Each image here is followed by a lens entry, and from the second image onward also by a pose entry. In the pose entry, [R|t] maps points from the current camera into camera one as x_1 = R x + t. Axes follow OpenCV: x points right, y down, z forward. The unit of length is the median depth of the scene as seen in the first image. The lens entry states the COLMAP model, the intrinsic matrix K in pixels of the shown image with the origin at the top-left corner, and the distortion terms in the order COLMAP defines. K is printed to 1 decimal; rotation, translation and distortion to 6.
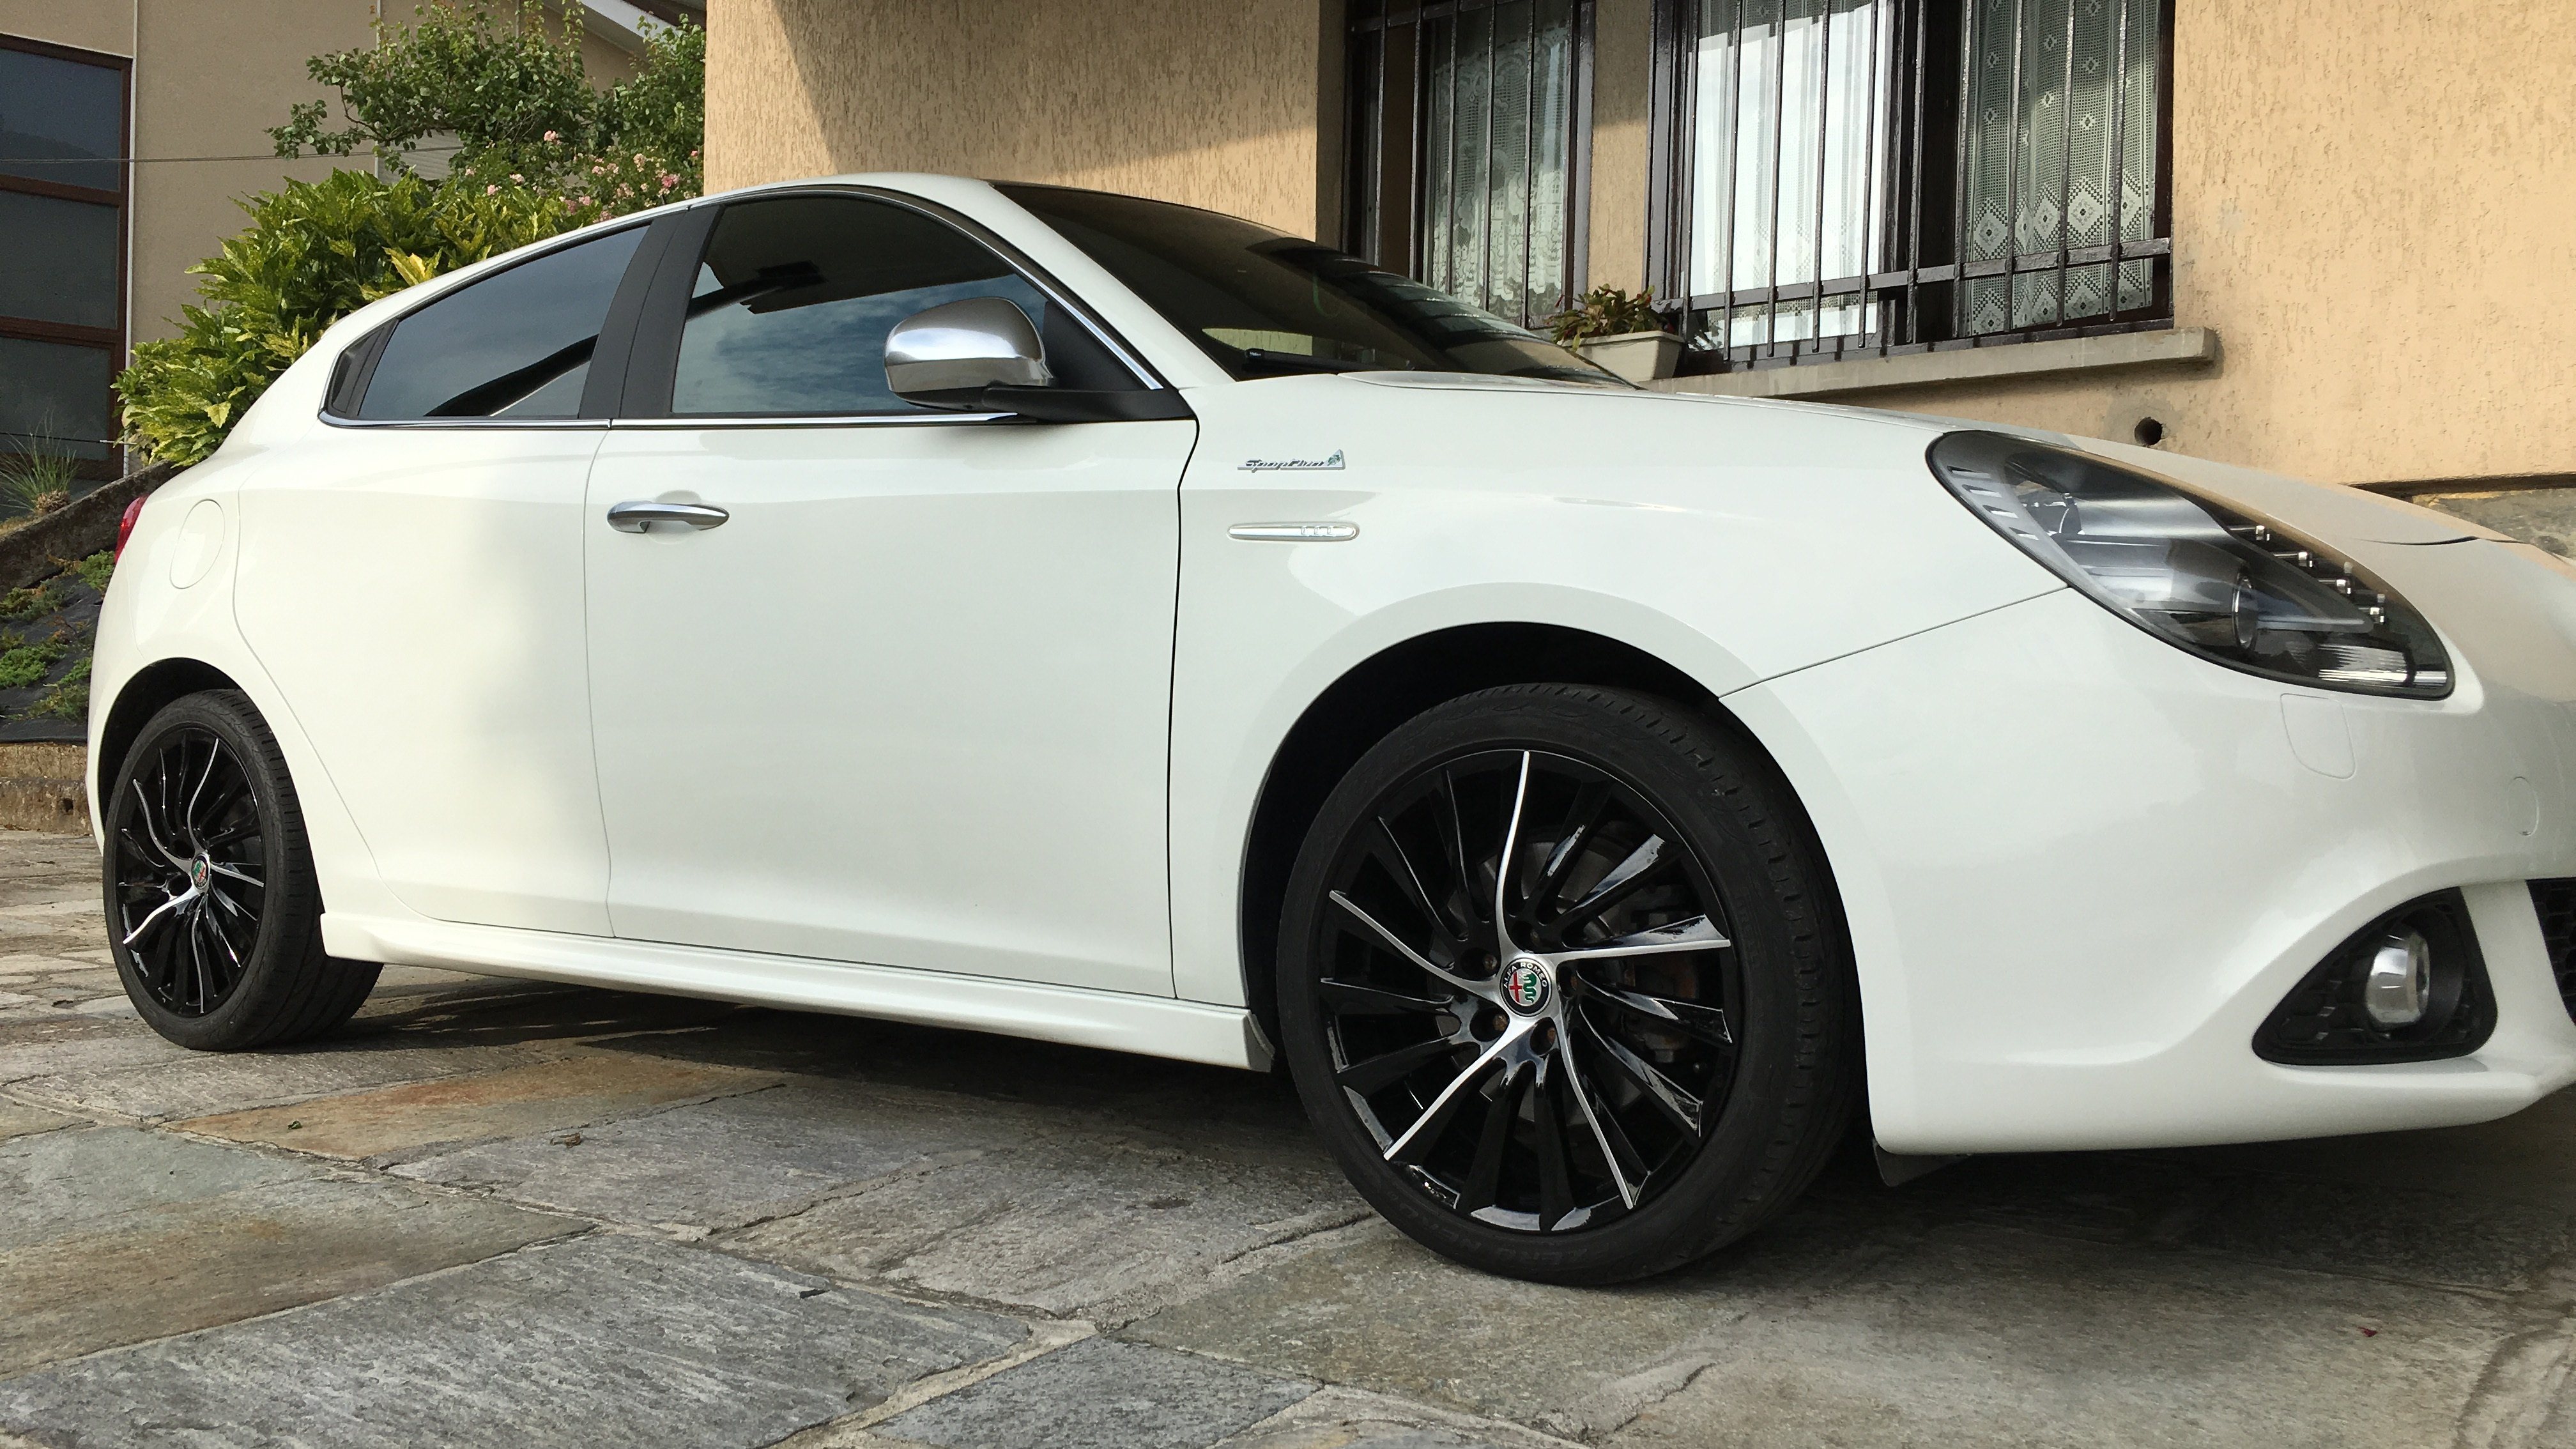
lens RADIAL K [[2195.9, 0, 1280.0], [0, 2195.9, 719.6], [0, 0, 1]] dist [0.088081, -0.126389]
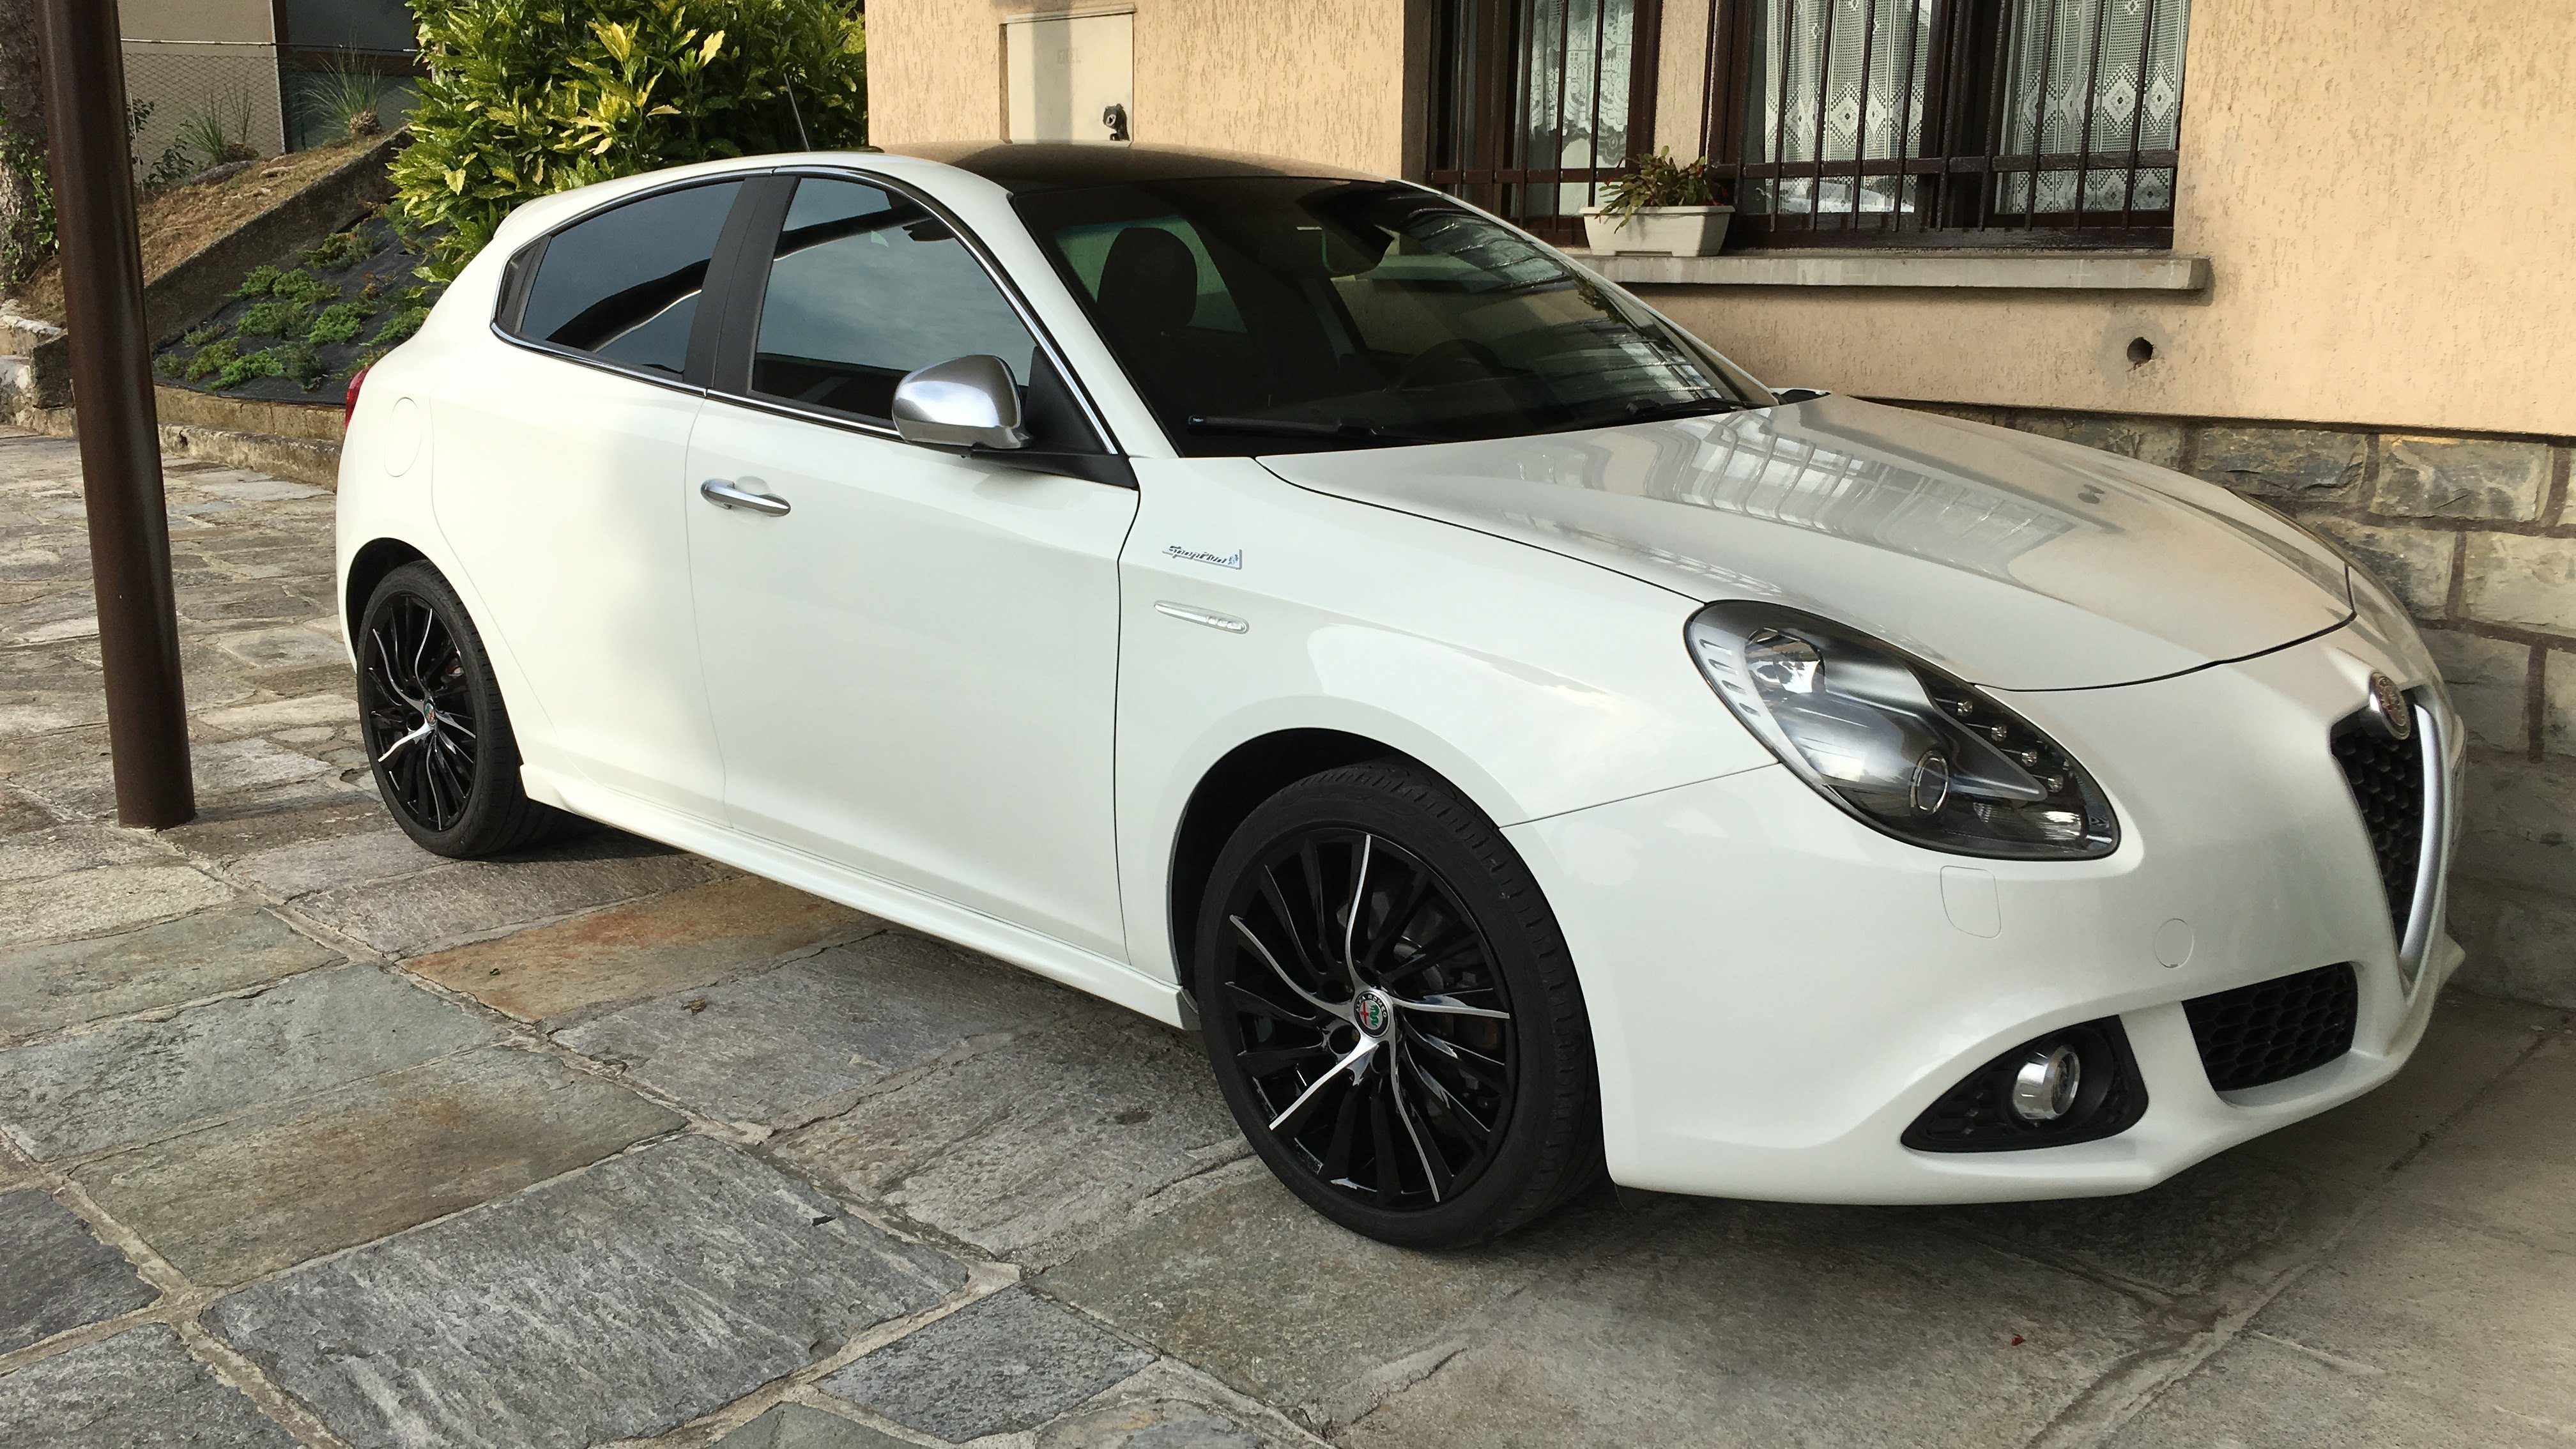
lens RADIAL K [[2195.9, 0, 1280.0], [0, 2195.9, 719.6], [0, 0, 1]] dist [0.088081, -0.126389]
pose [[0.990342, 0.023245, -0.136683, 0.203044], [0.006452, 0.977049, 0.212915, -0.272634], [0.138495, -0.211740, 0.967463, -0.147862]]
